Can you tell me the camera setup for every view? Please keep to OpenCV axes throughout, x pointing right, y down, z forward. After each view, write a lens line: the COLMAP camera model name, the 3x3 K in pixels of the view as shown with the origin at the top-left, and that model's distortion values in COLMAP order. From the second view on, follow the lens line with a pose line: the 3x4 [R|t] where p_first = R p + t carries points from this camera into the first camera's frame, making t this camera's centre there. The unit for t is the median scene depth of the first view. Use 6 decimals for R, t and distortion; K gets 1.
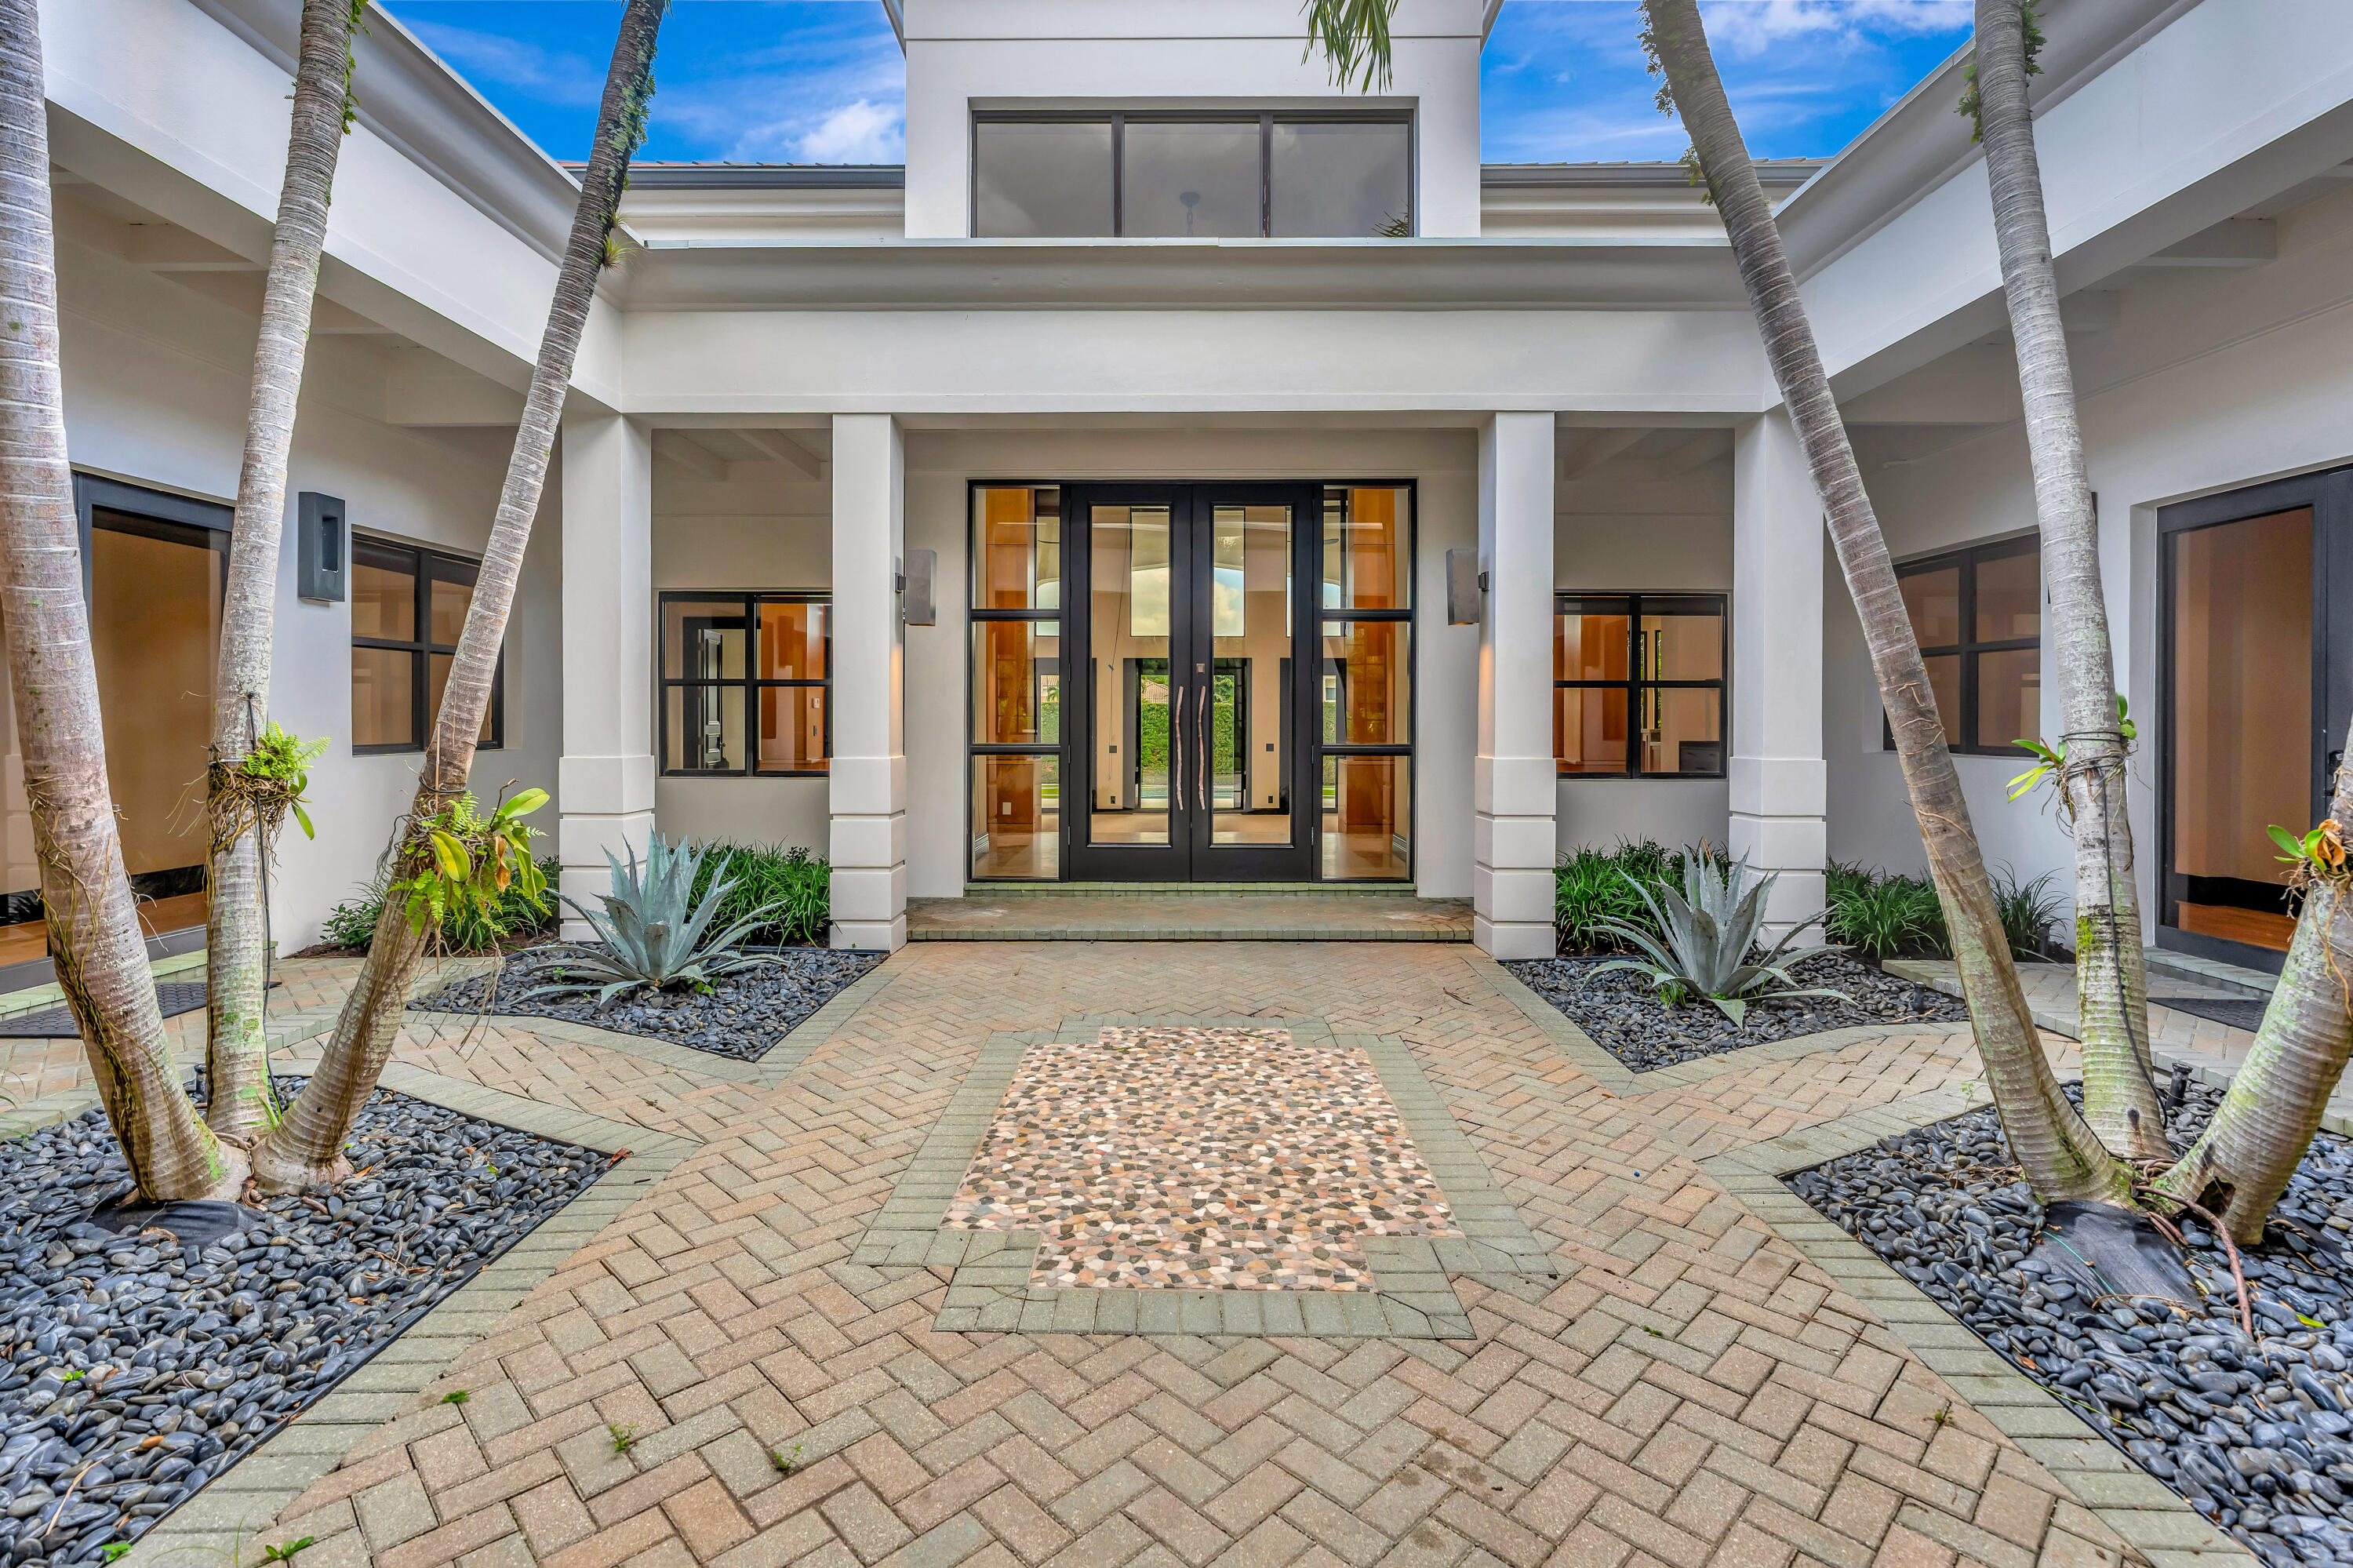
lens RADIAL K [[1081.6, 0, 1171.9], [0, 1081.6, 752.7], [0, 0, 1]] dist [-0.002187, 0.000010]
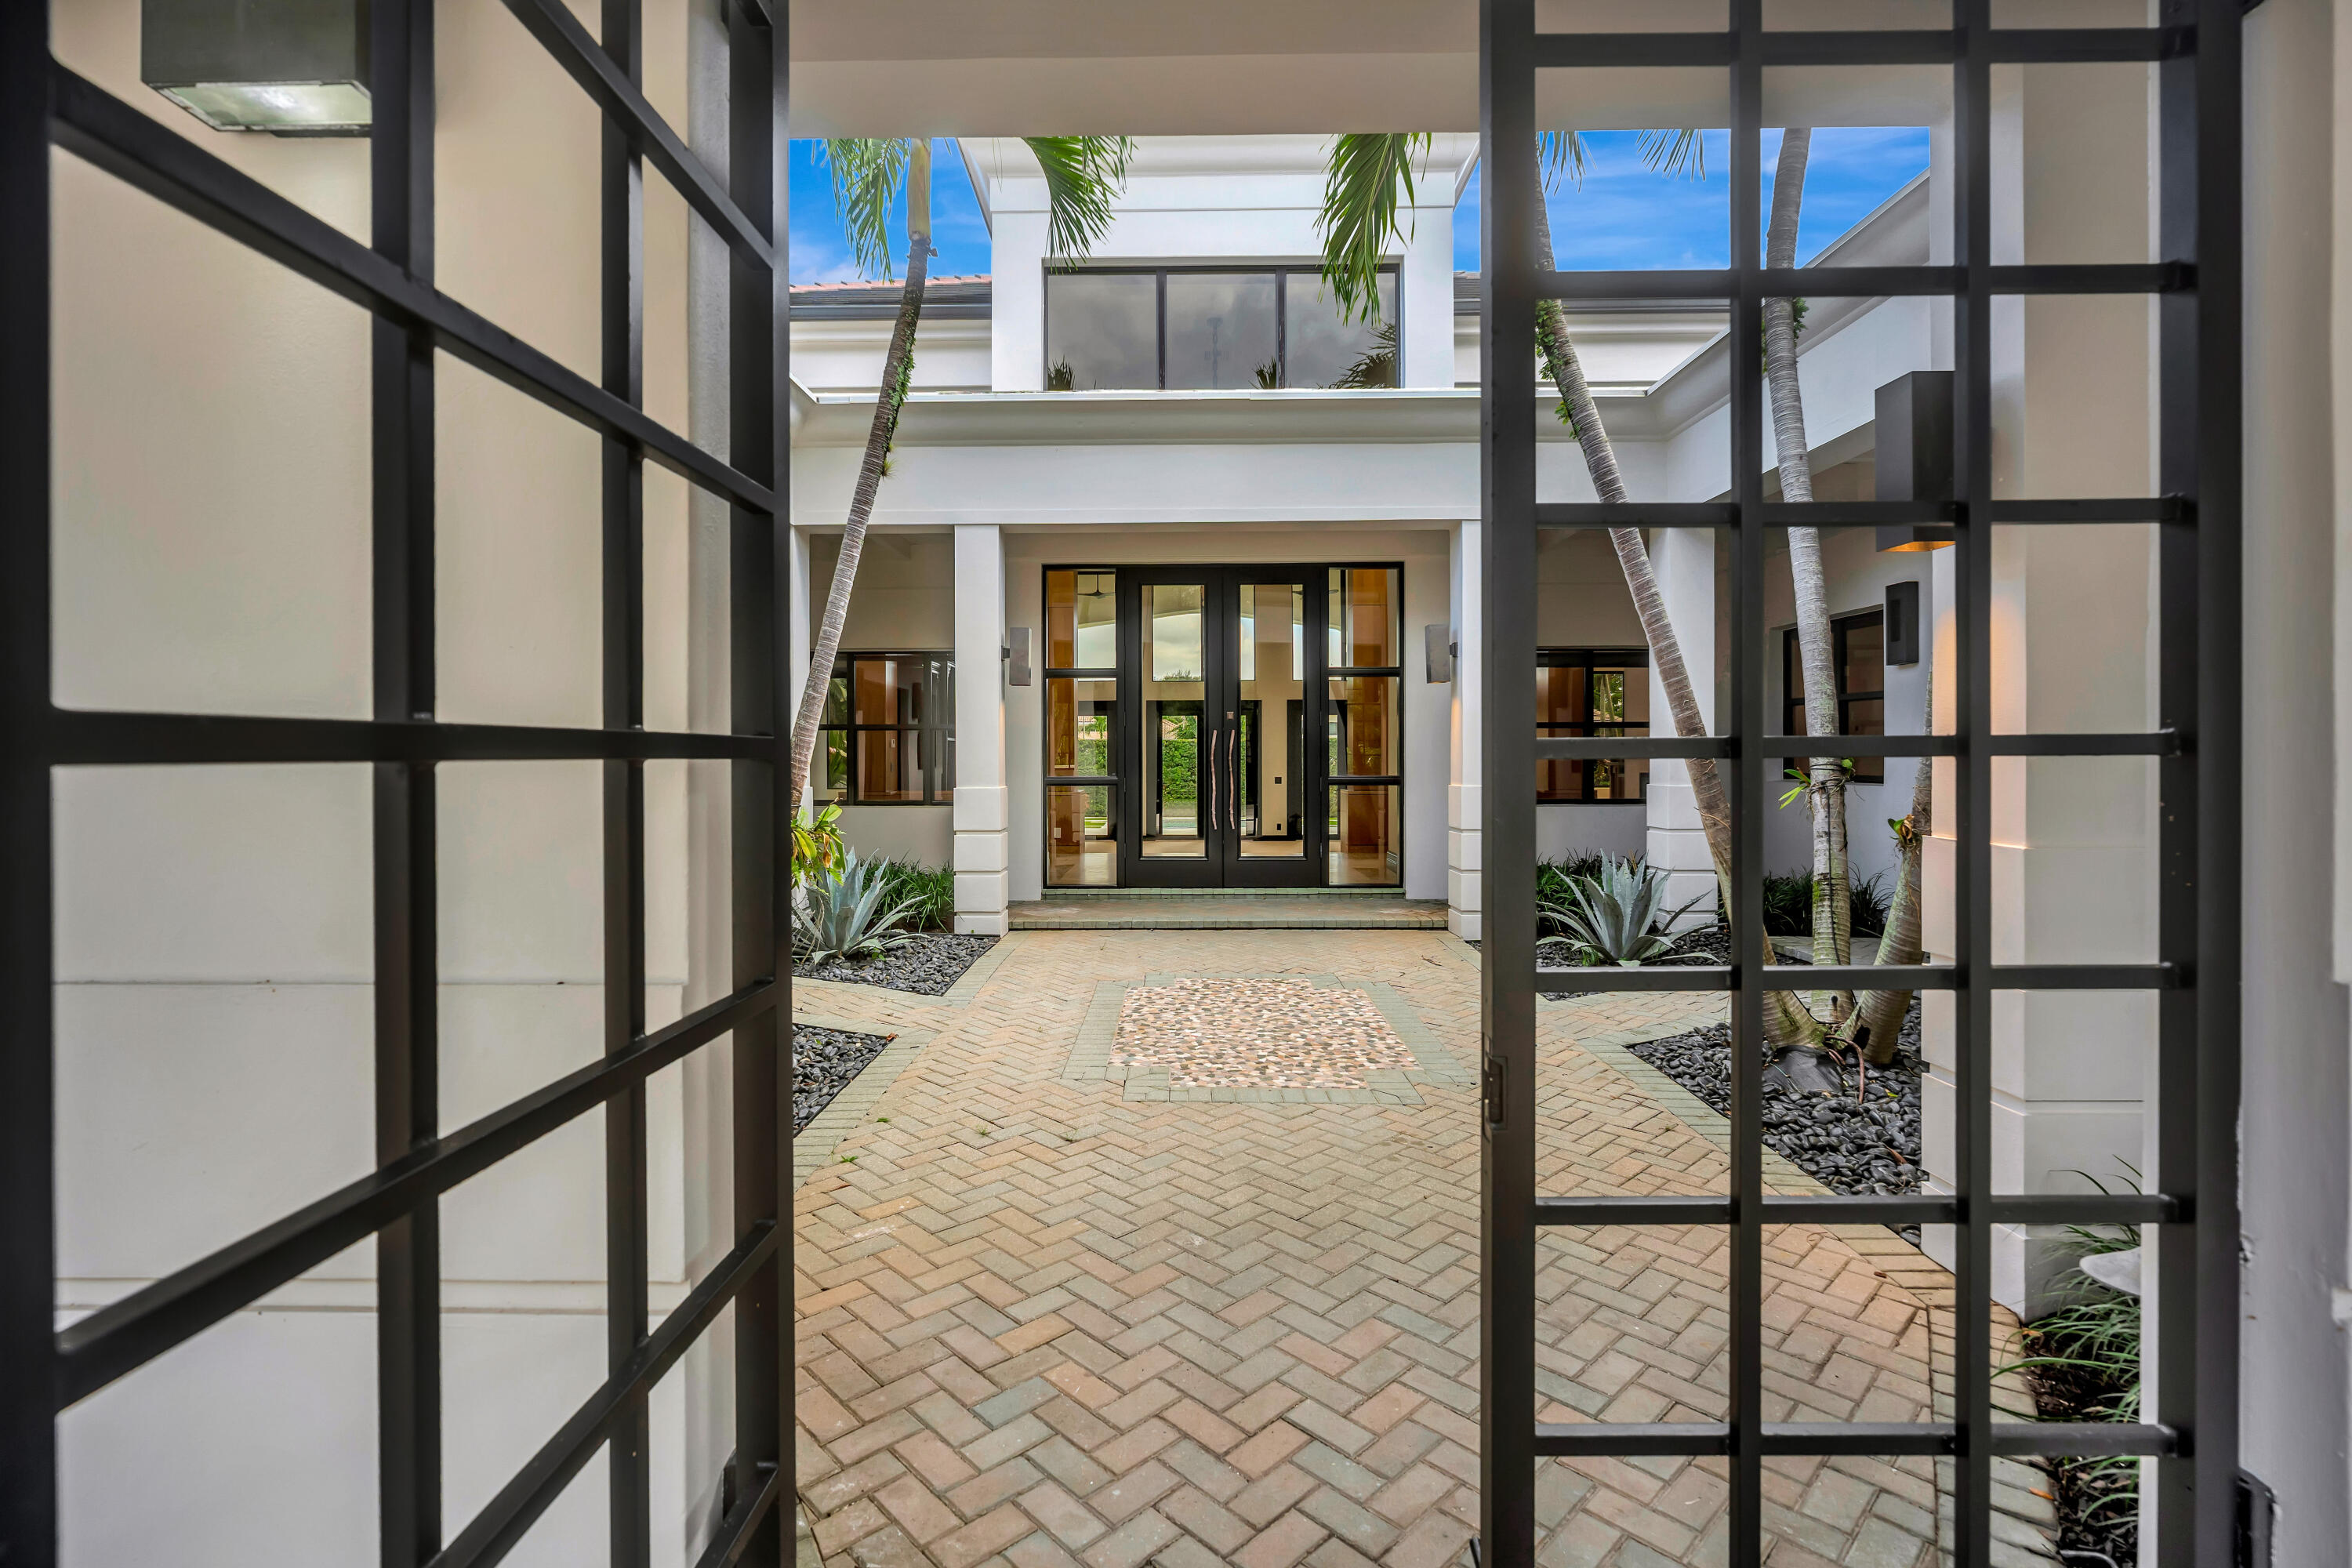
lens RADIAL K [[1074.8, 0, 1171.6], [0, 1074.8, 775.3], [0, 0, 1]] dist [-0.000172, 0.000176]
pose [[0.999991, -0.004146, -0.000522, -0.051663], [0.004140, 0.999927, -0.011325, 0.005436], [0.000568, 0.011323, 0.999936, -0.298608]]
